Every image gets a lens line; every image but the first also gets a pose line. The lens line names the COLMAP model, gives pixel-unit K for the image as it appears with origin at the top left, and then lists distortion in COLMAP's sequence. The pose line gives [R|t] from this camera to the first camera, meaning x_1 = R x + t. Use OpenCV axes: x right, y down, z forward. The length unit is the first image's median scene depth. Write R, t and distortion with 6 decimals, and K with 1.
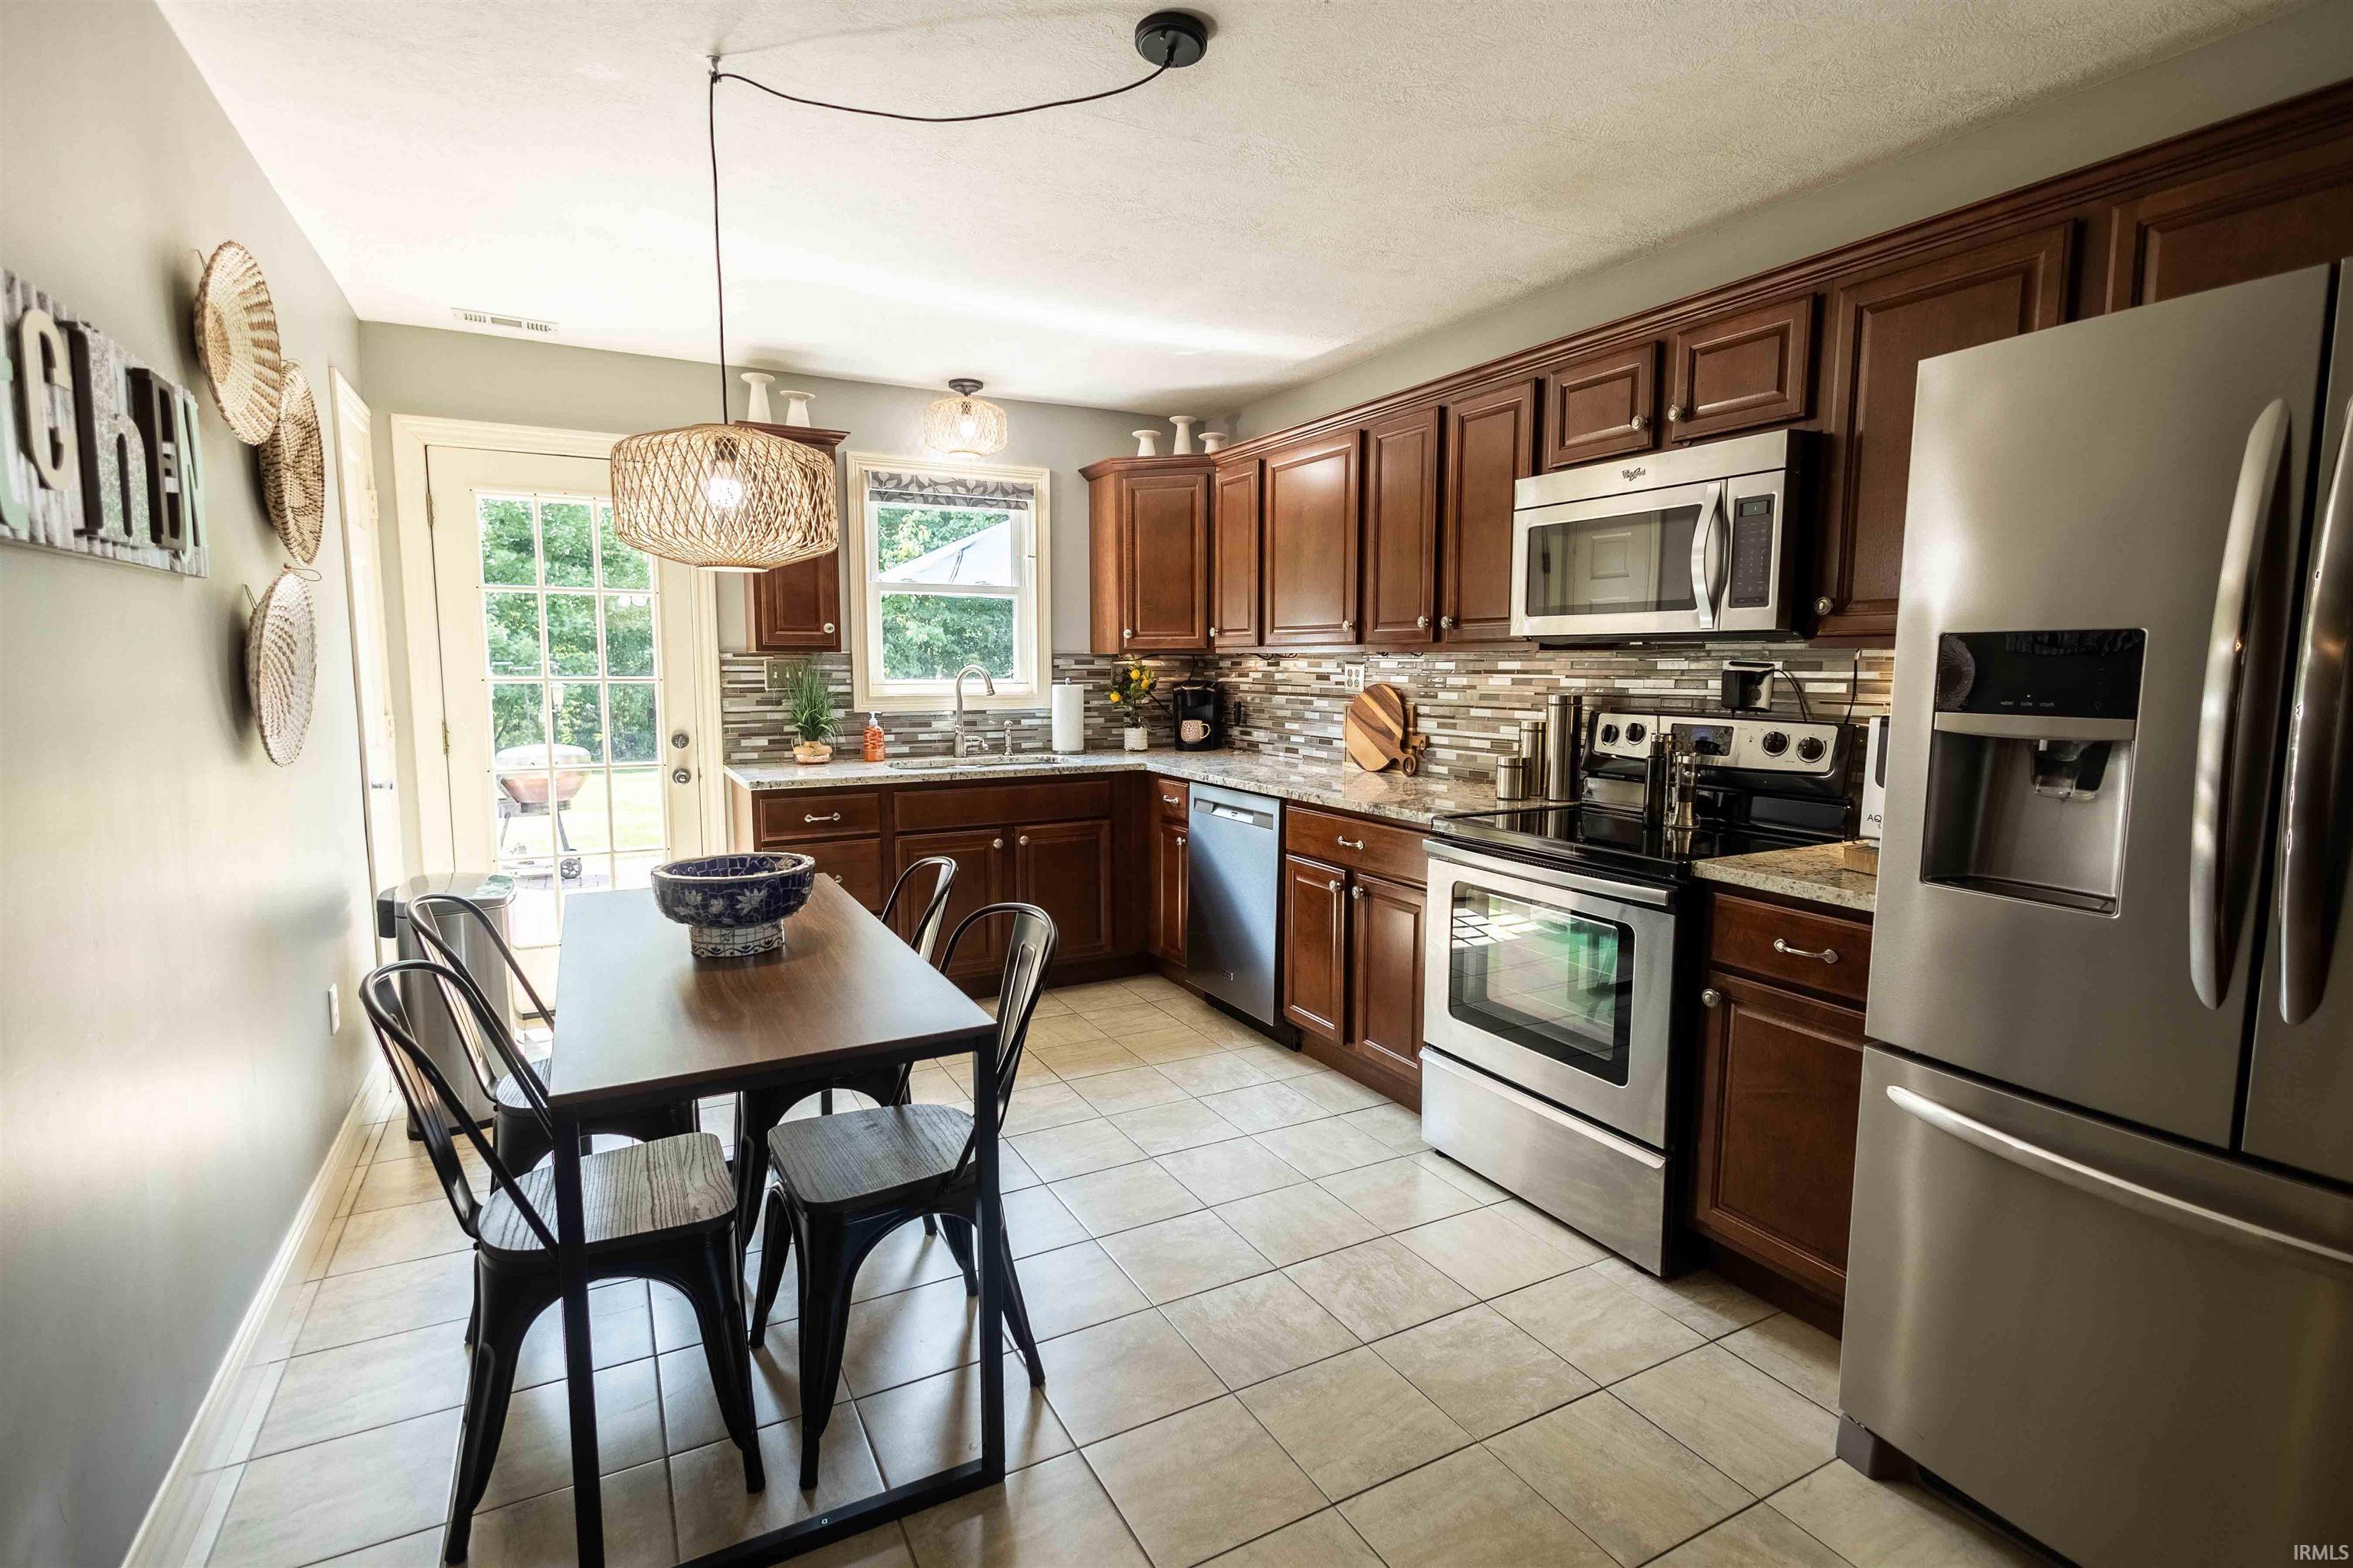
lens RADIAL K [[1098.2, 0, 1173.2], [0, 1098.2, 777.2], [0, 0, 1]] dist [0.014053, -0.001608]
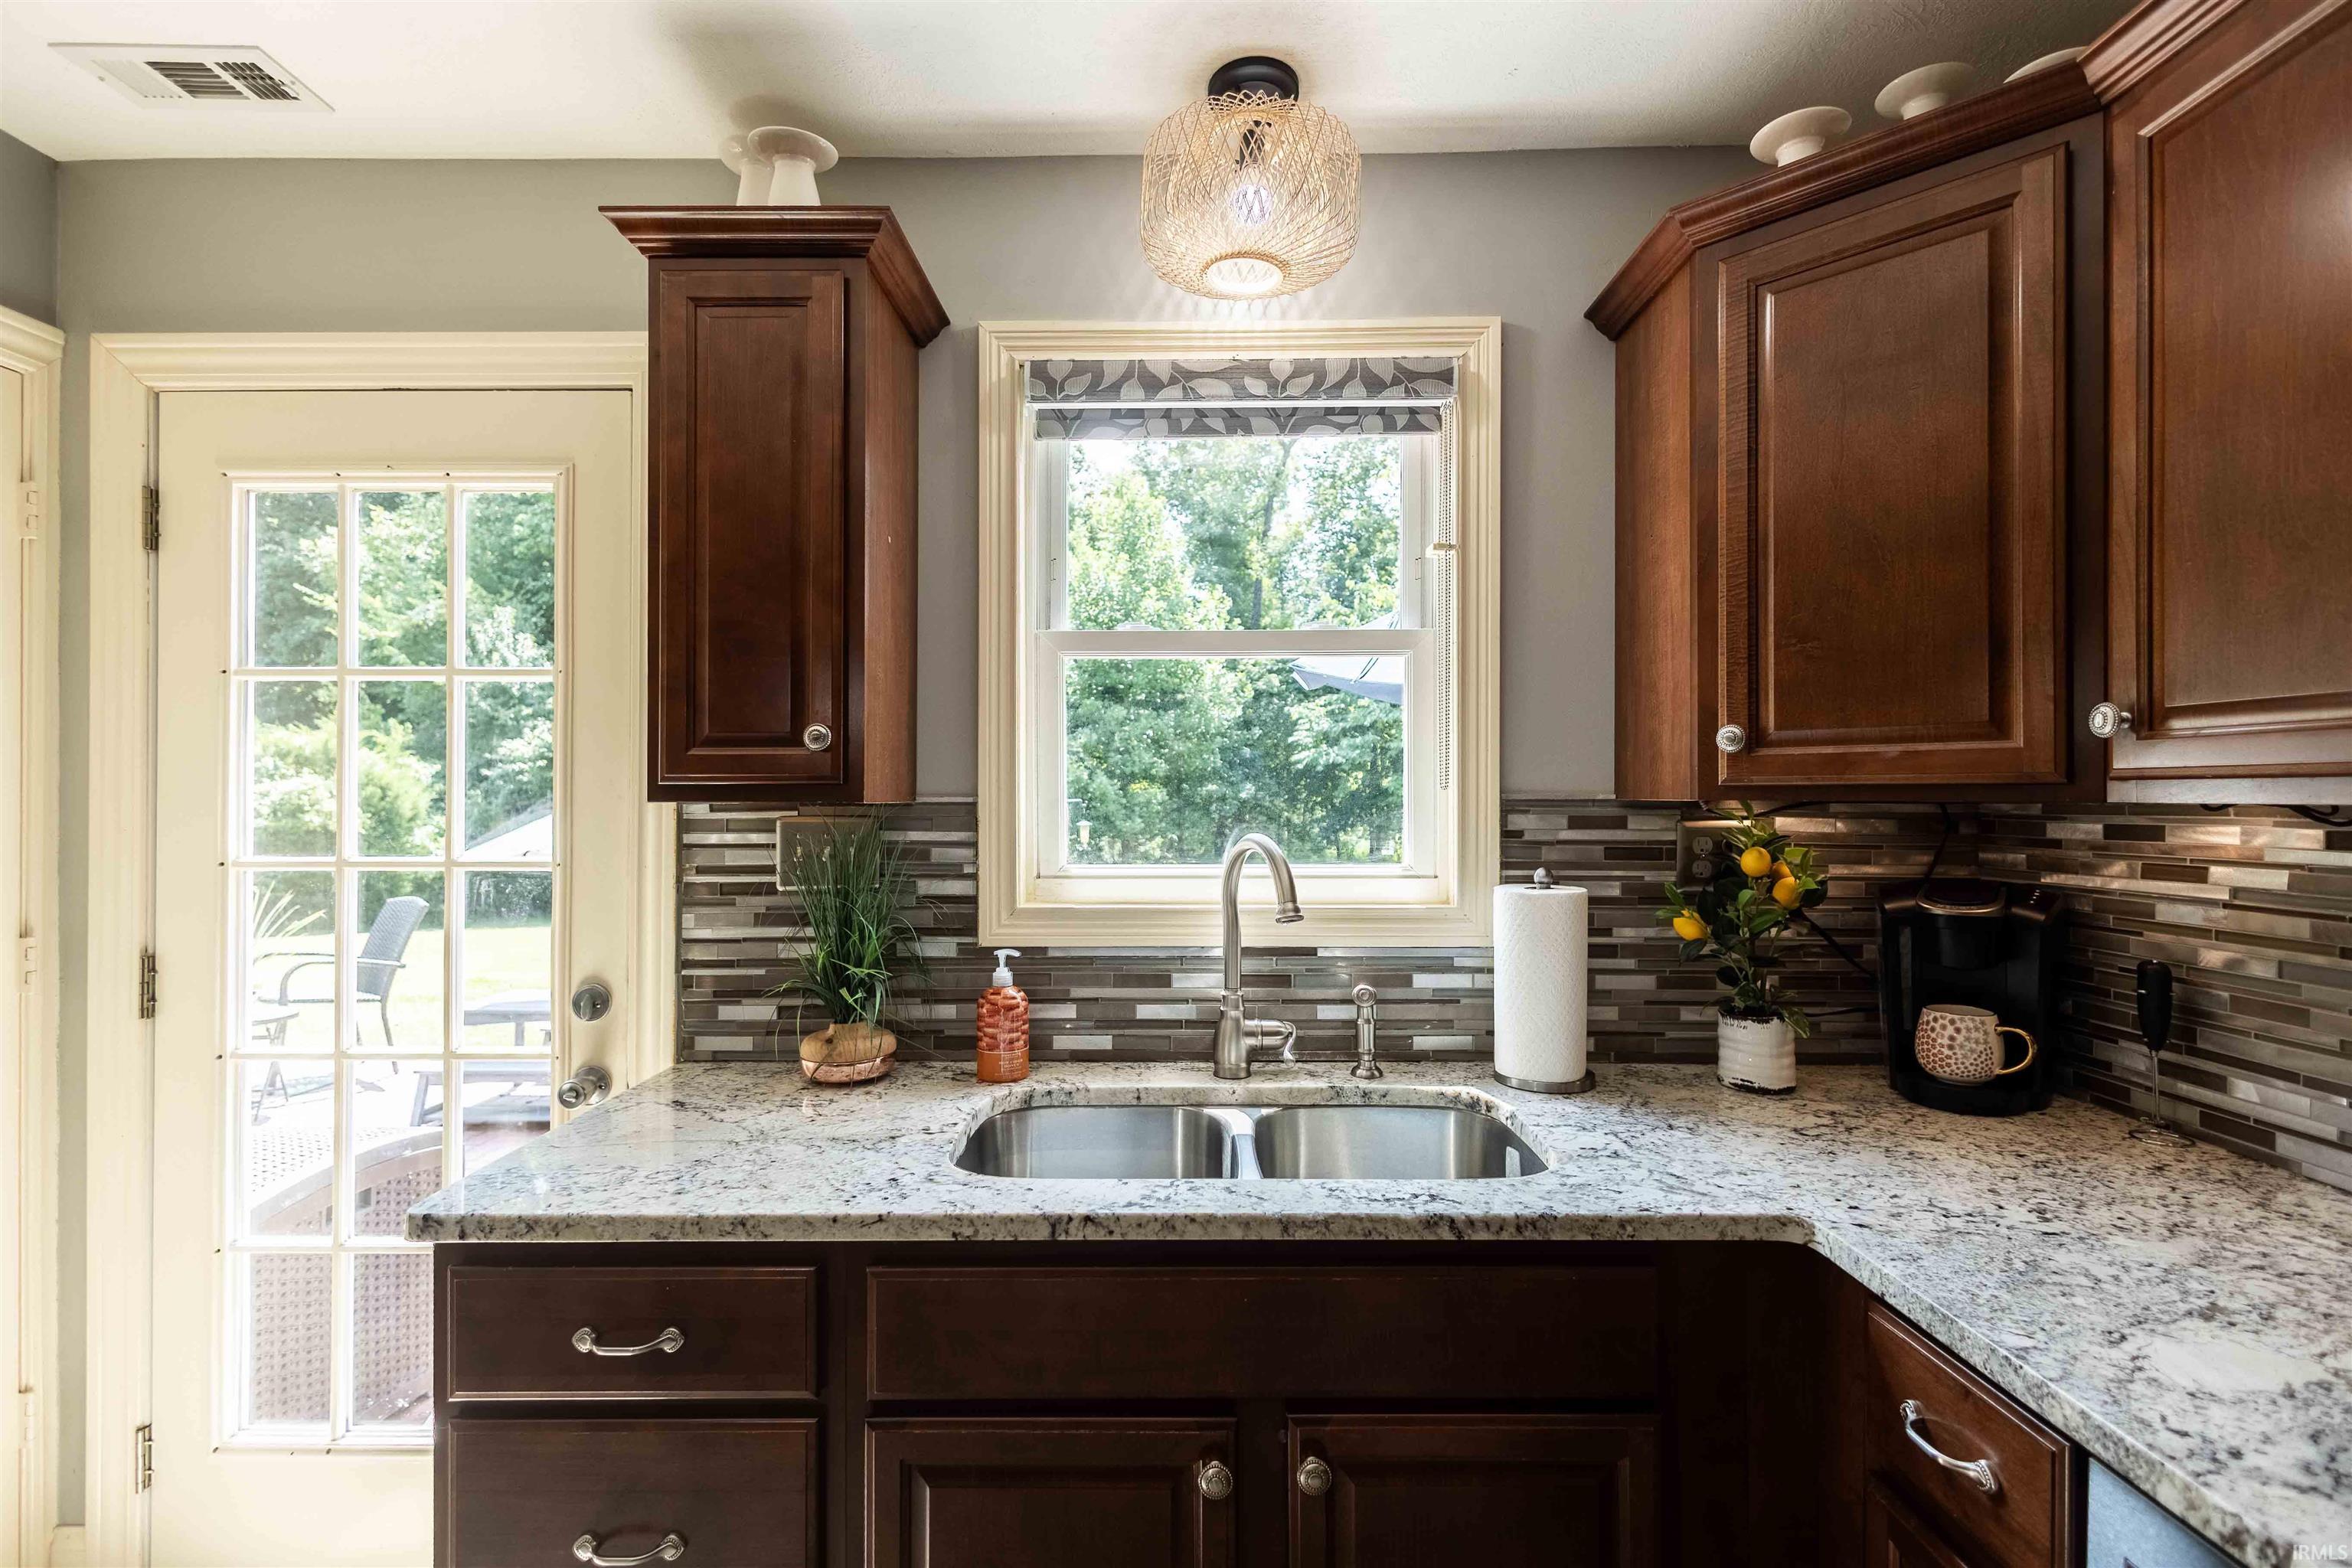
lens RADIAL K [[1097.7, 0, 1180.4], [0, 1097.7, 794.6], [0, 0, 1]] dist [0.014053, -0.001608]
pose [[0.876770, -0.002495, -0.480903, -0.029853], [-0.048652, 0.994396, -0.093862, -0.083339], [0.478442, 0.105692, 0.871735, 0.701198]]
